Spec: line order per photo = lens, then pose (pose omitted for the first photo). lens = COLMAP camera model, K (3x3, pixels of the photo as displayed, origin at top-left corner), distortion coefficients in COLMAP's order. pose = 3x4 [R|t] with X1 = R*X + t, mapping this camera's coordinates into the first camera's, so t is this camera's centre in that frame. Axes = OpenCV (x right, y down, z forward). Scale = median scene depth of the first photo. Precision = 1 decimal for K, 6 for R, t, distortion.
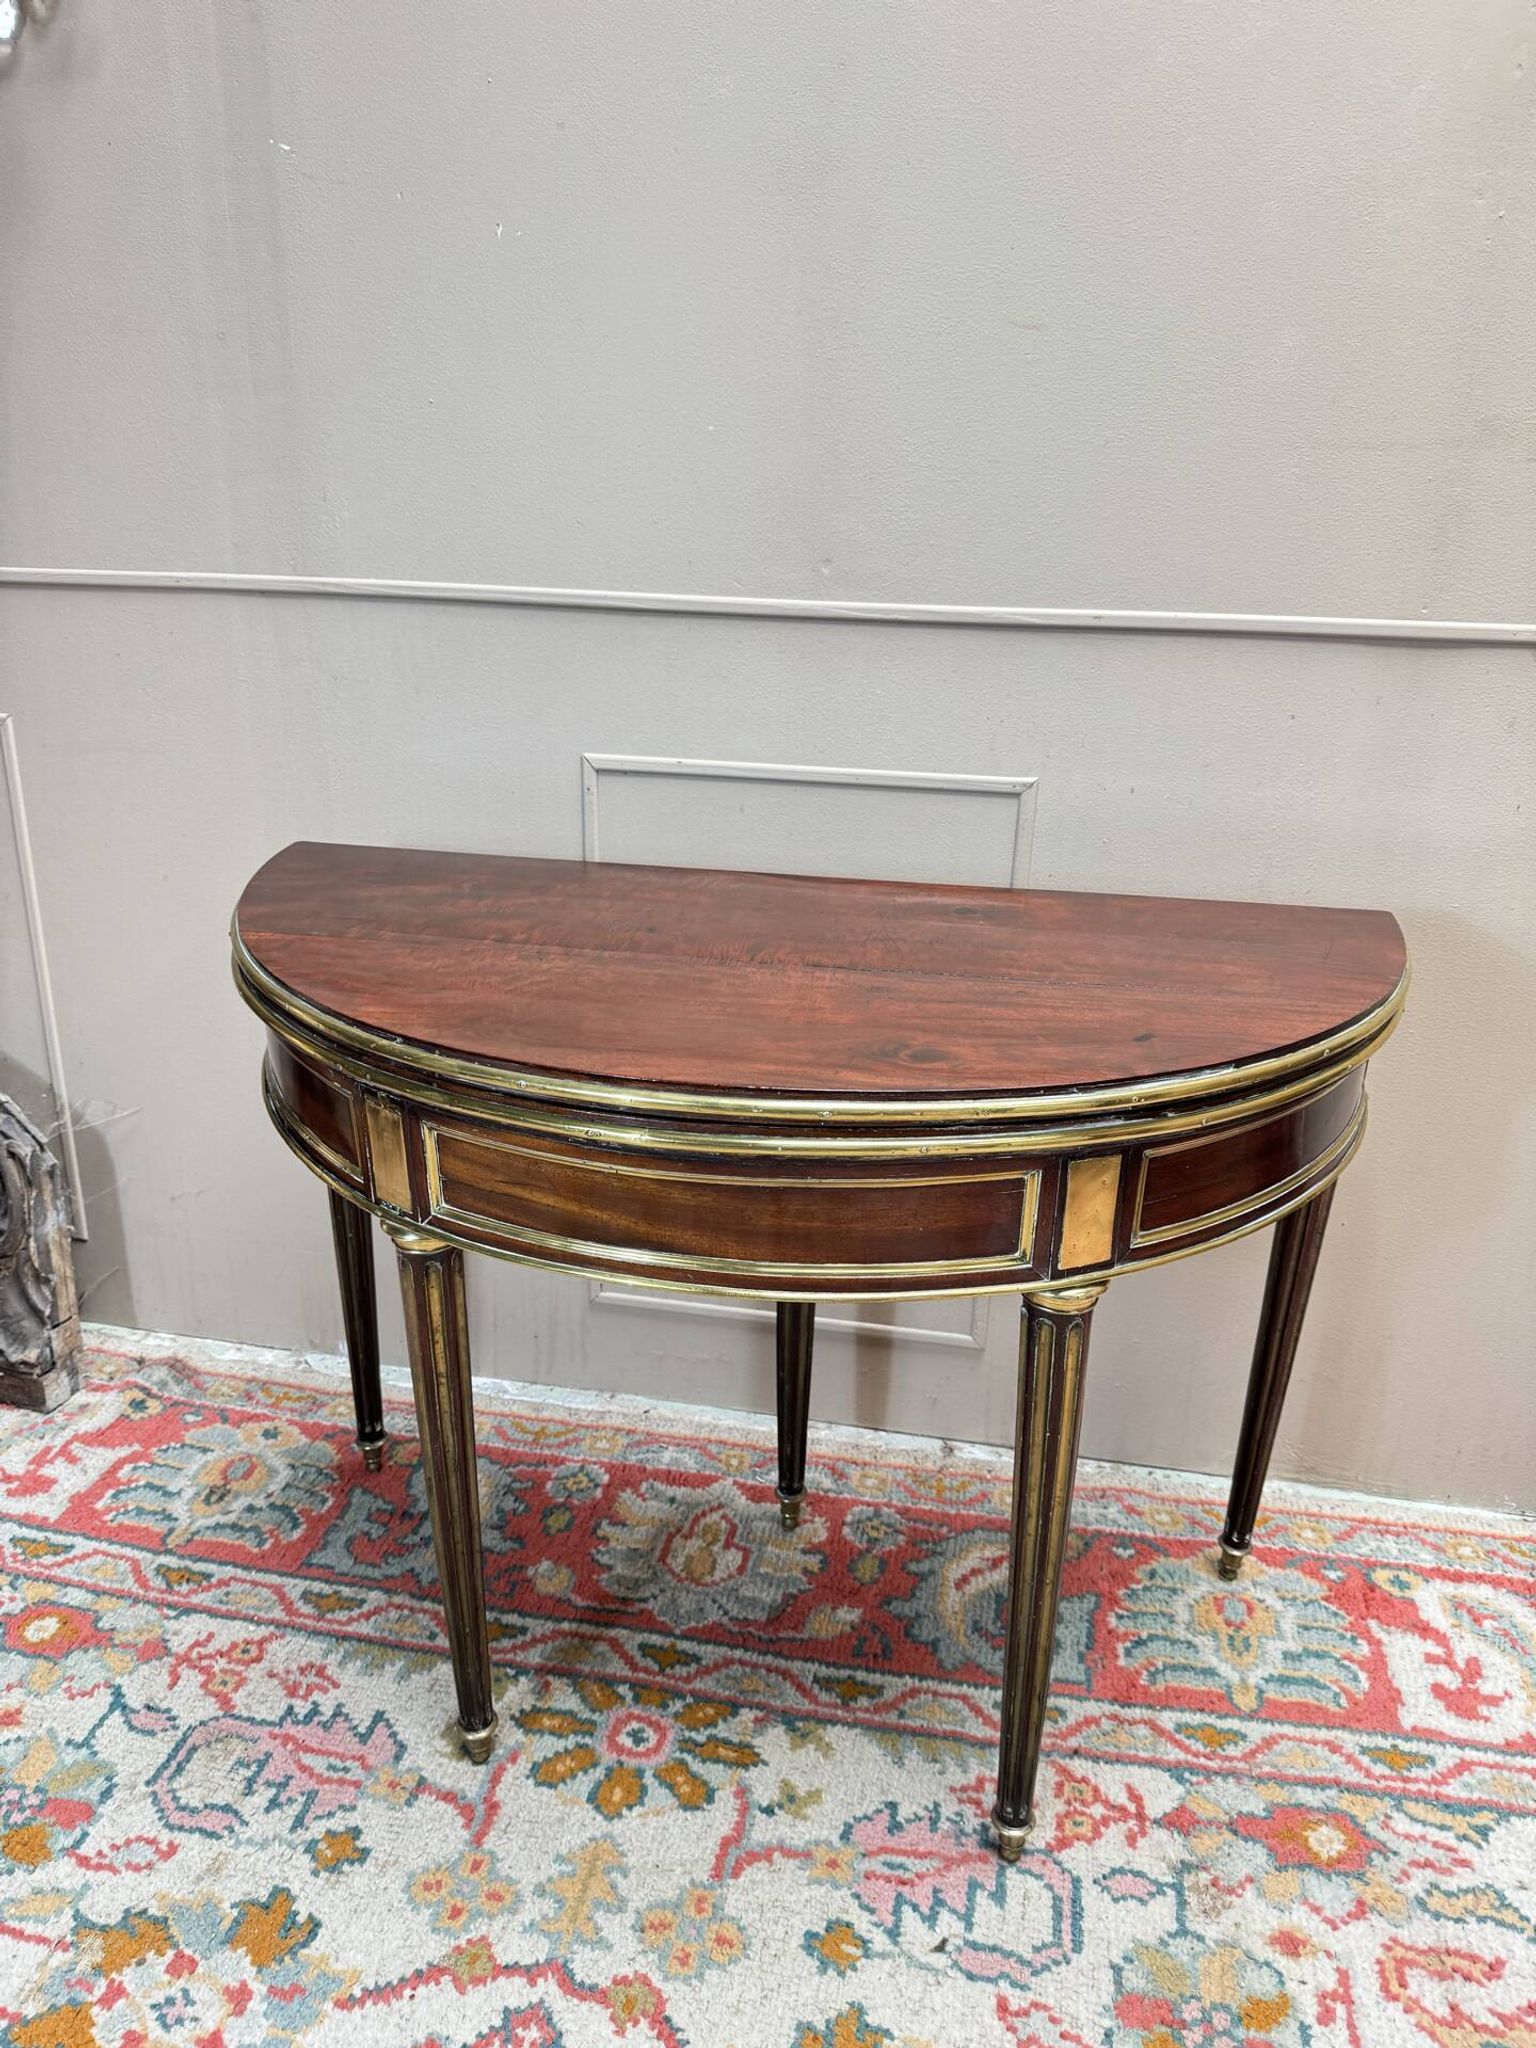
lens RADIAL K [[1448.6, 0, 771.1], [0, 1448.6, 1026.9], [0, 0, 1]] dist [0.001421, -0.016749]
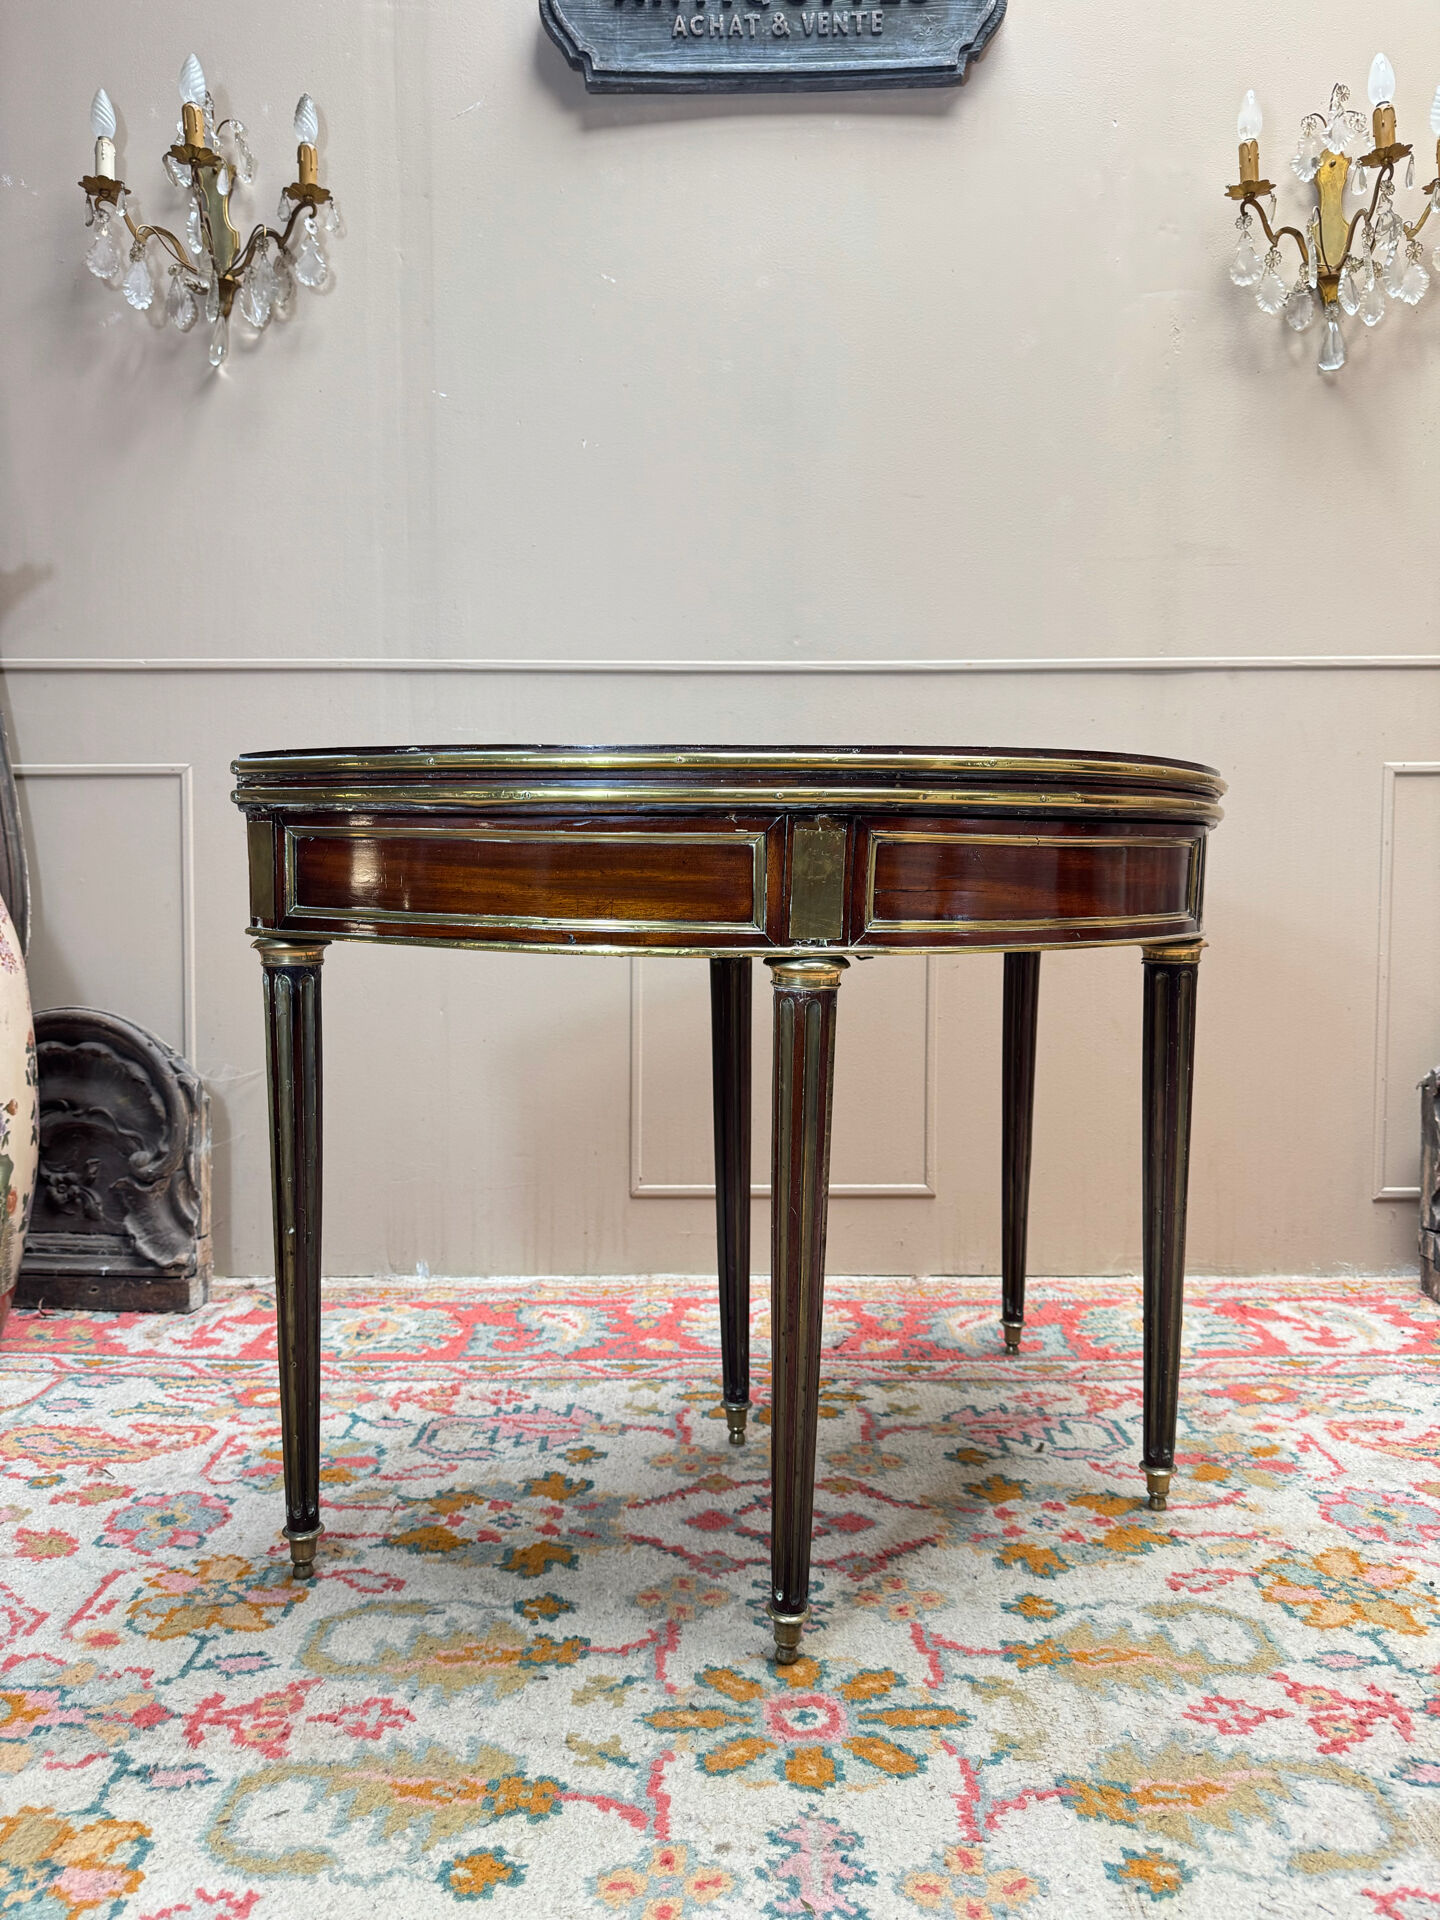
lens RADIAL K [[1358.0, 0, 717.2], [0, 1358.0, 952.9], [0, 0, 1]] dist [0.001421, -0.016749]
pose [[0.982214, -0.032786, 0.184880, -0.349429], [0.086992, 0.952046, -0.293328, 0.453261], [-0.166397, 0.304194, 0.937965, -0.271492]]
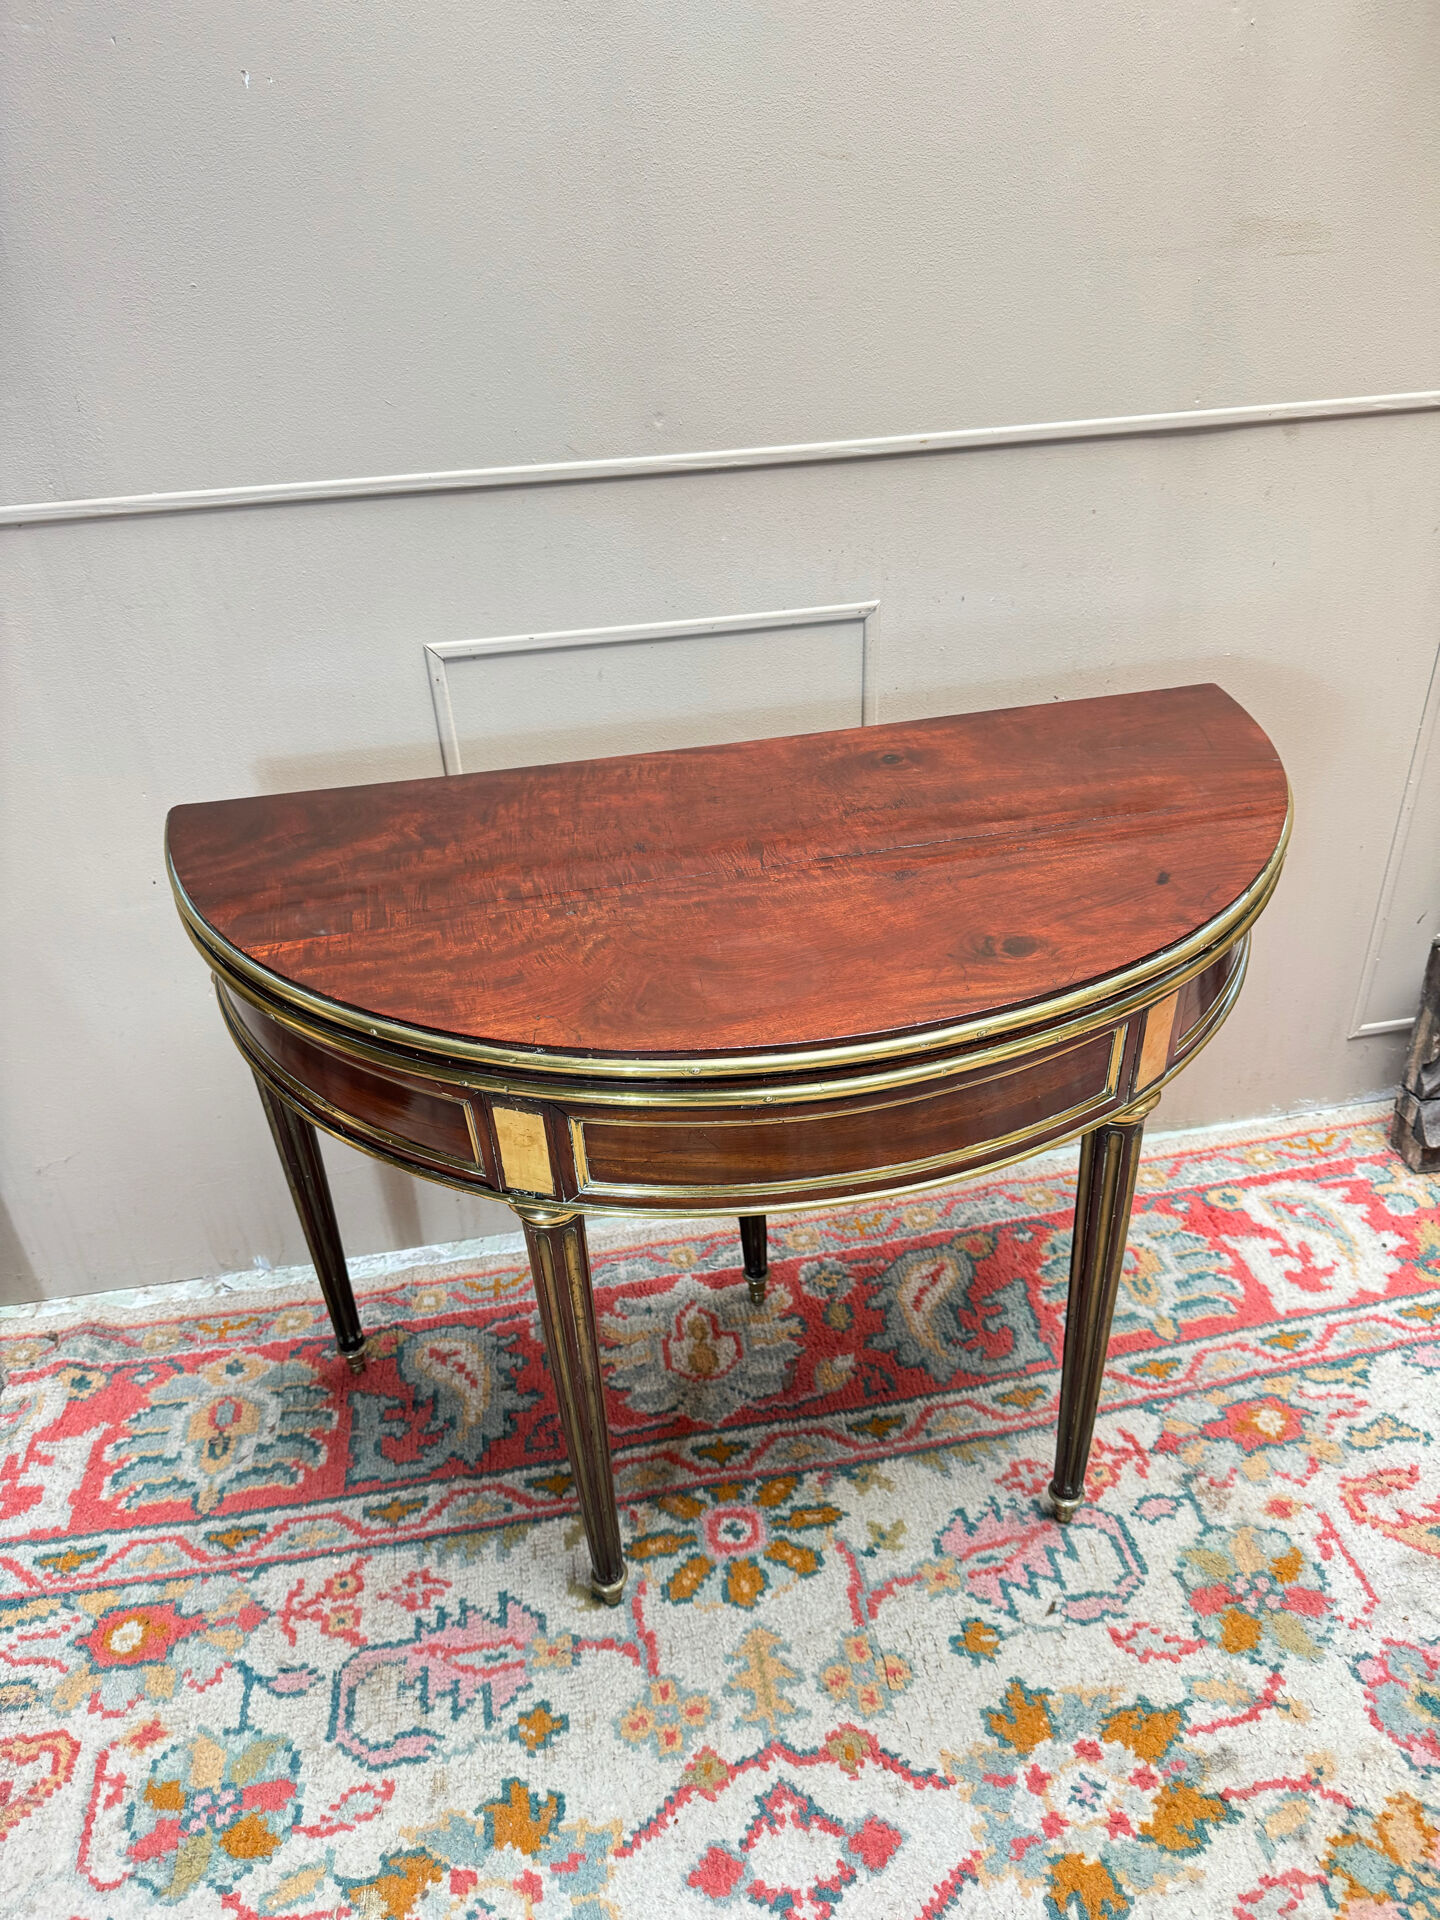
lens RADIAL K [[1358.0, 0, 726.9], [0, 1358.0, 964.5], [0, 0, 1]] dist [0.001421, -0.016749]
pose [[0.933286, -0.239575, 0.267545, -0.270426], [0.184217, 0.958857, 0.216004, -0.164652], [-0.308287, -0.152307, 0.939022, 0.065666]]
